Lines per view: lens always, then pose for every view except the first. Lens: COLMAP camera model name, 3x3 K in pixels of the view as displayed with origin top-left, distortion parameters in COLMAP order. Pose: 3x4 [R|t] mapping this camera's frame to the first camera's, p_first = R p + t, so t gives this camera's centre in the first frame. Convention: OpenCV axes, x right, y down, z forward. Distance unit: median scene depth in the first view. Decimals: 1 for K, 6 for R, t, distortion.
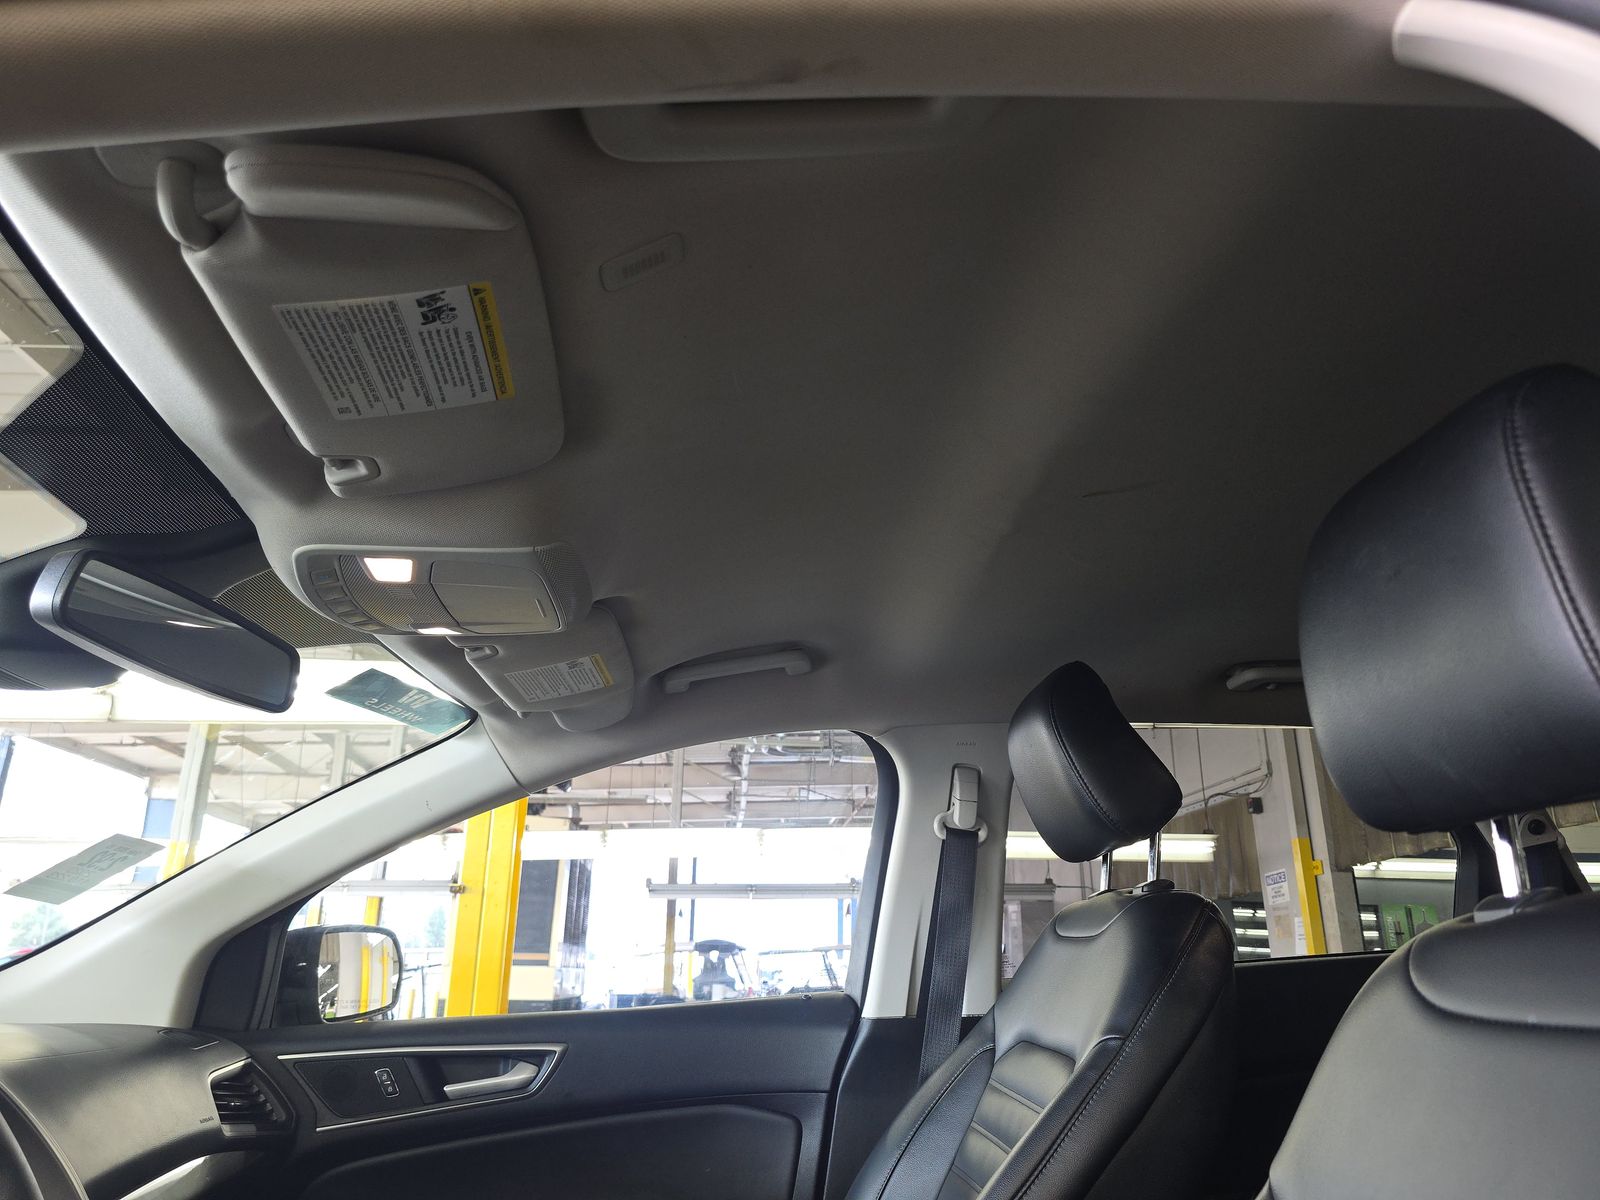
lens RADIAL K [[1081.7, 0, 800.6], [0, 1081.7, 608.0], [0, 0, 1]] dist [0.019928, -0.003748]
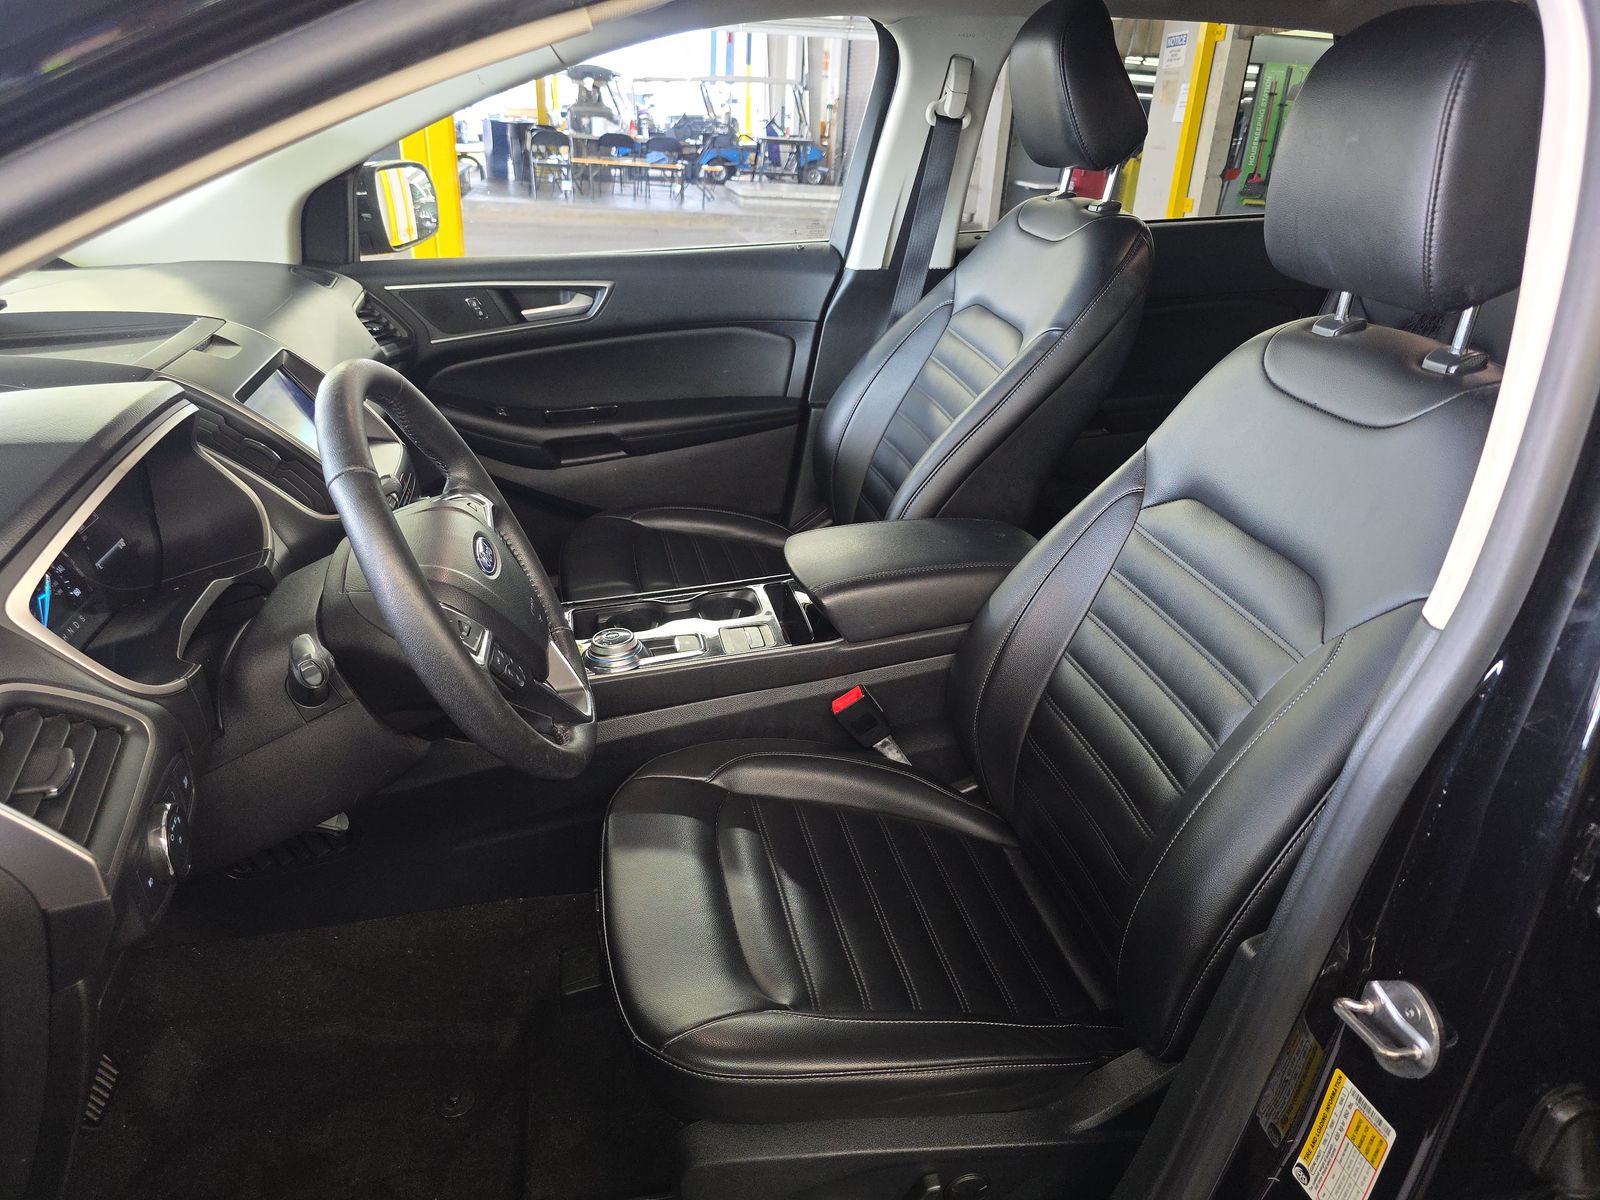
lens RADIAL K [[1081.7, 0, 800.6], [0, 1081.7, 608.0], [0, 0, 1]] dist [0.019928, -0.003748]
pose [[0.992507, -0.010927, 0.121700, -0.156807], [-0.076811, 0.718803, 0.690957, -0.209082], [-0.095029, -0.695128, 0.712578, -0.175825]]
